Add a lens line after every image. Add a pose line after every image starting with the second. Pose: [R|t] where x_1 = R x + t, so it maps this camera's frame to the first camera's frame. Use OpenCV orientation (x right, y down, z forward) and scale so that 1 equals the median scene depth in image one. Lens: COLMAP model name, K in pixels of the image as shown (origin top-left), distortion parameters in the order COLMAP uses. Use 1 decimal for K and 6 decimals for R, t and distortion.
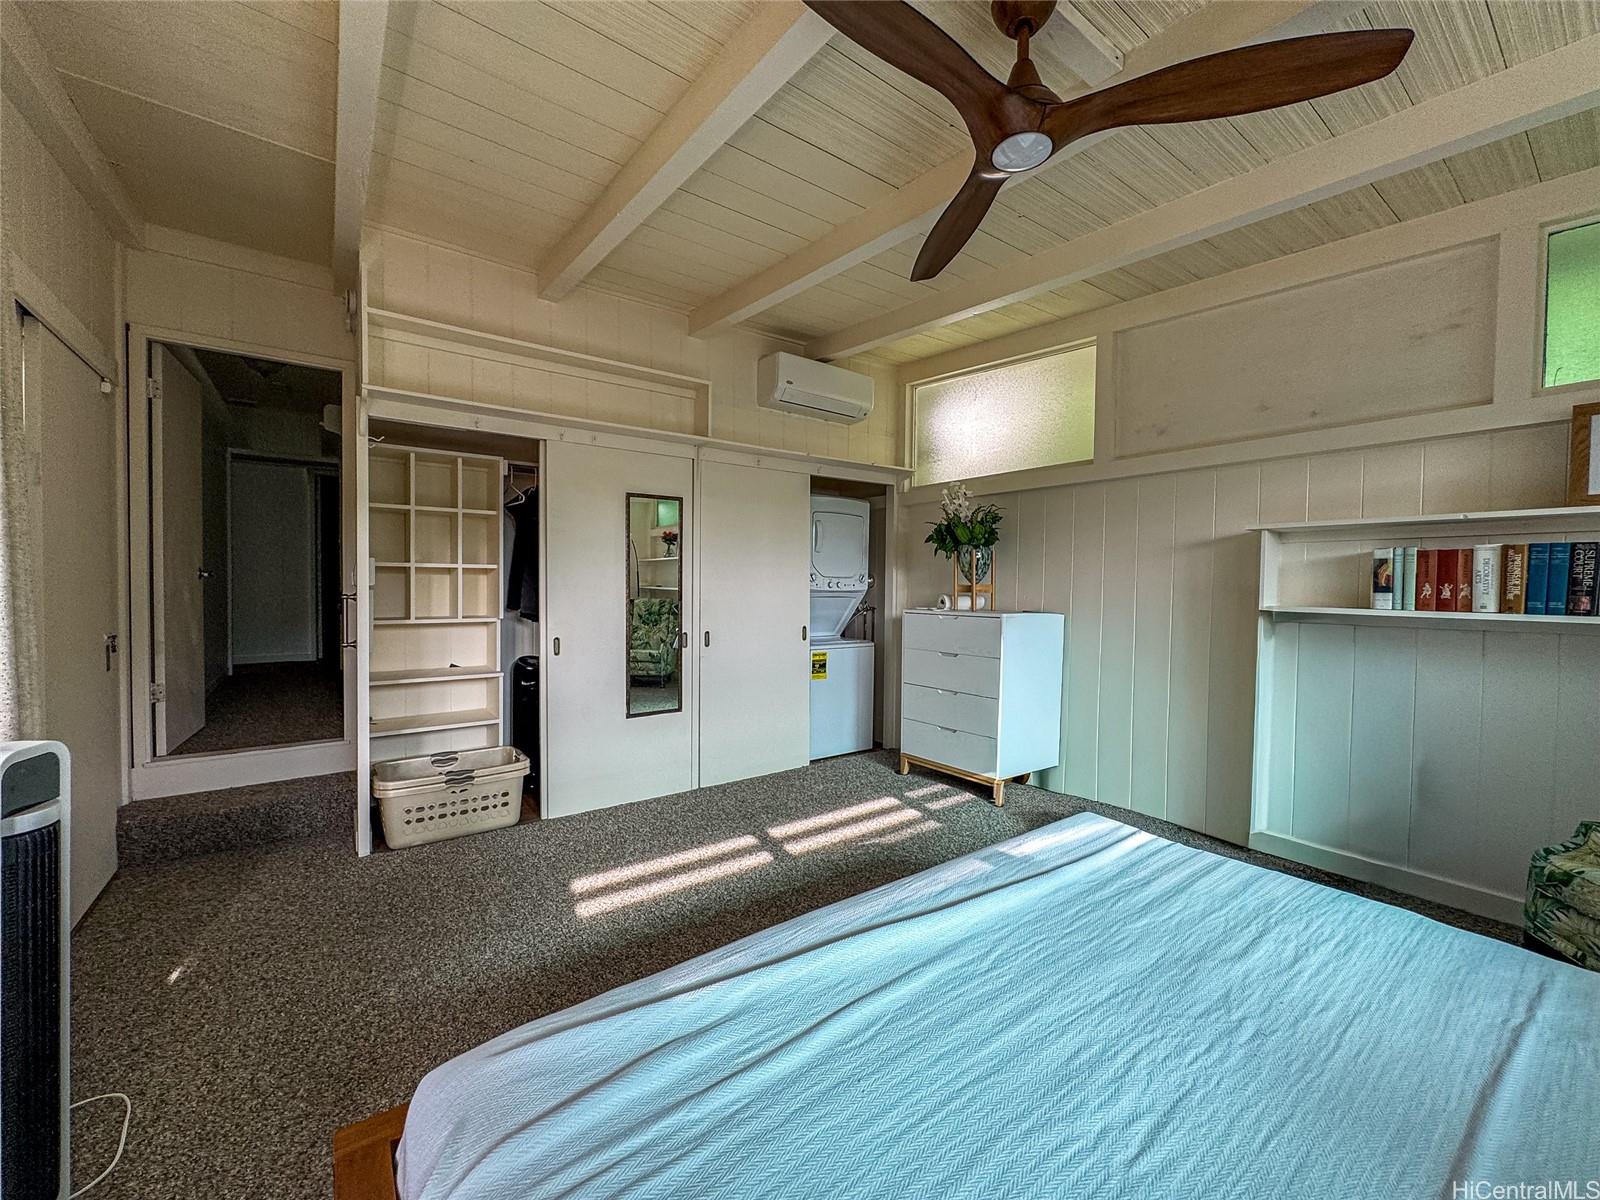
lens RADIAL K [[637.9, 0, 800.0], [0, 637.9, 600.0], [0, 0, 1]] dist [-0.001513, -0.000286]
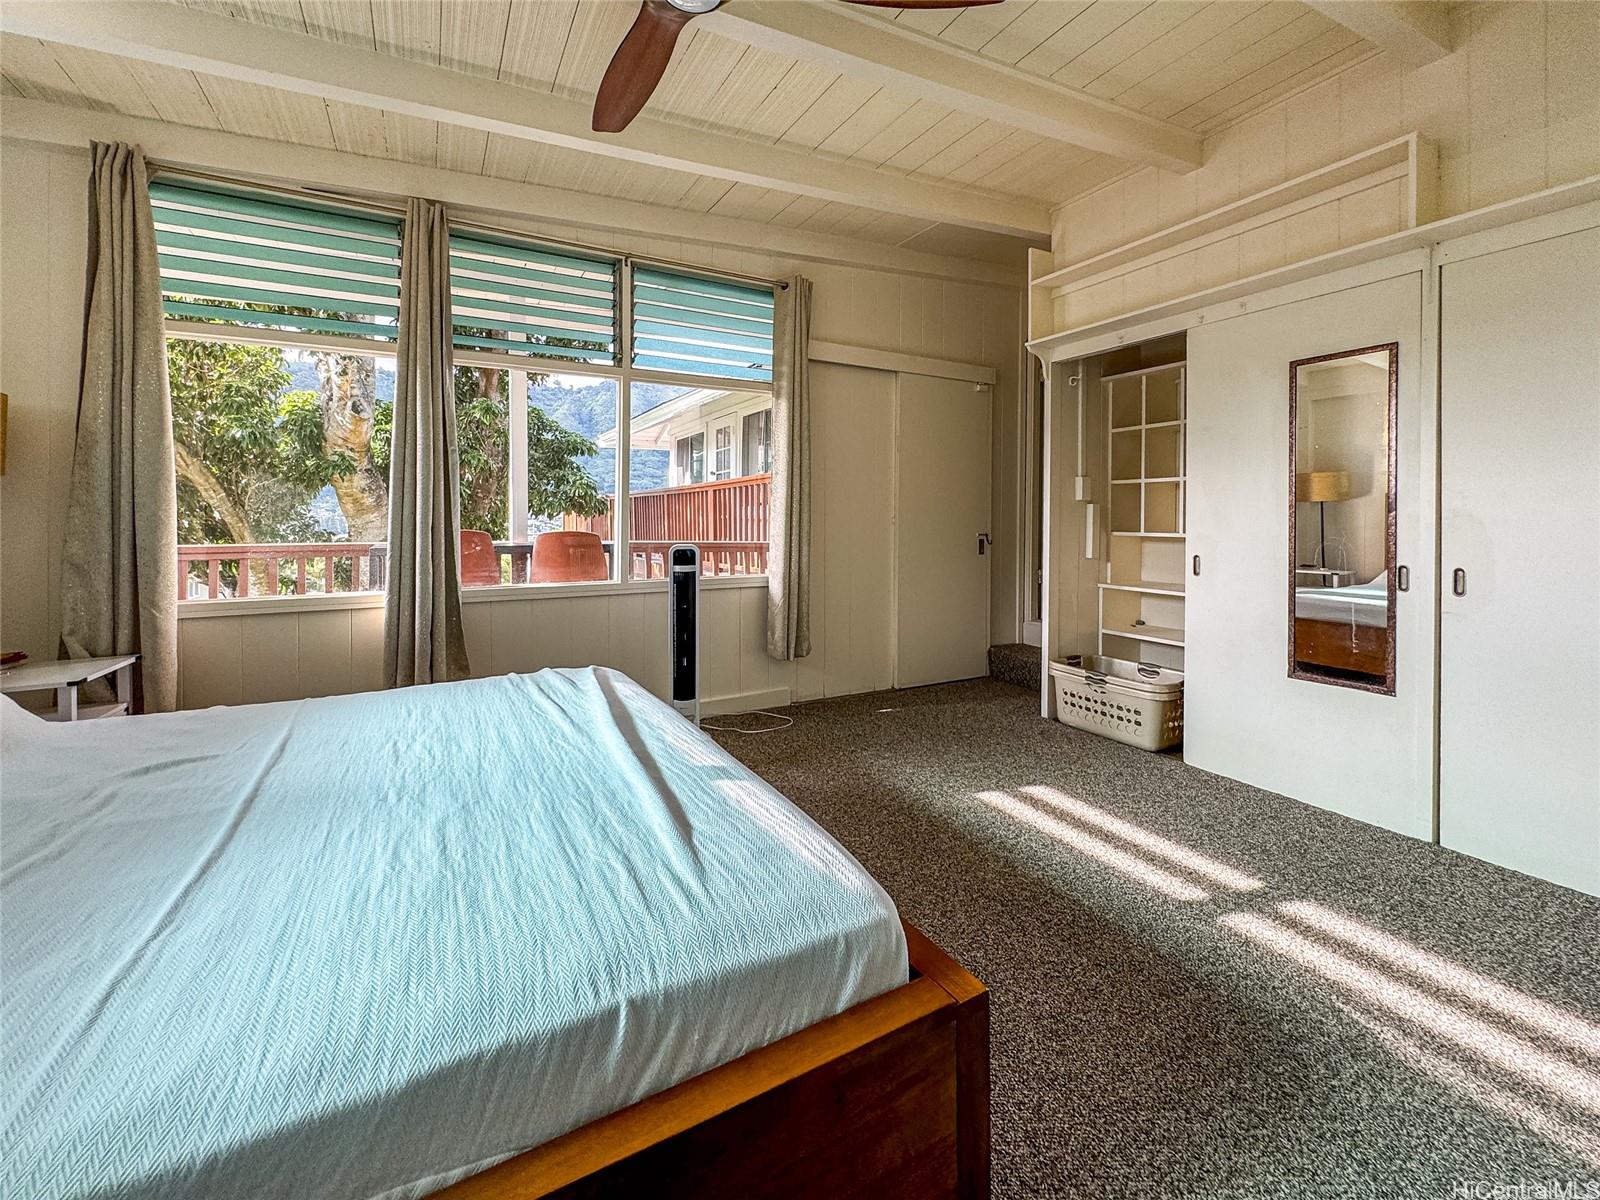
lens RADIAL K [[663.1, 0, 798.9], [0, 663.1, 523.5], [0, 0, 1]] dist [-0.001847, -0.000060]
pose [[-0.123307, -0.000674, -0.992368, 0.636021], [-0.028233, 0.999597, 0.002830, 0.032071], [0.991967, 0.028366, -0.123276, 0.647720]]
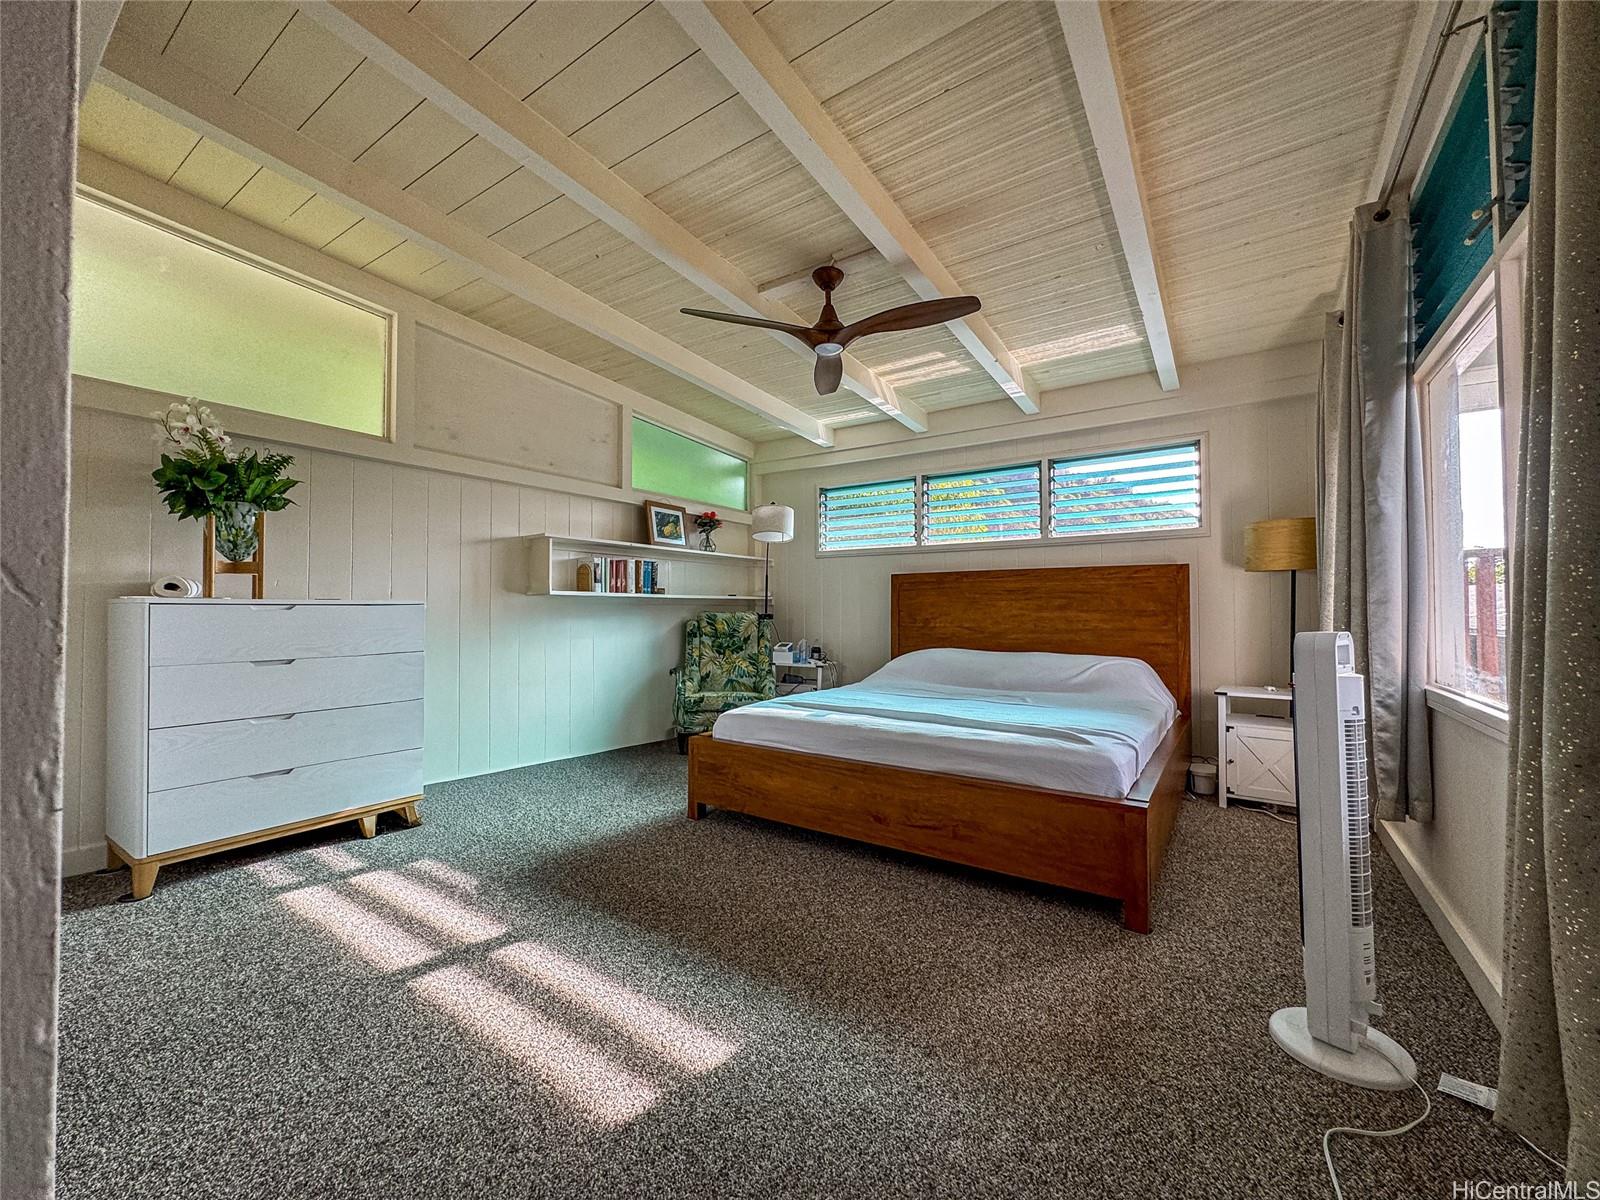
lens RADIAL K [[637.9, 0, 800.0], [0, 637.9, 600.0], [0, 0, 1]] dist [-0.001513, -0.000286]
pose [[-0.329706, 0.009119, 0.944040, -0.758368], [0.024003, 0.999711, -0.001274, 0.042643], [-0.943778, 0.022240, -0.329830, 0.891347]]
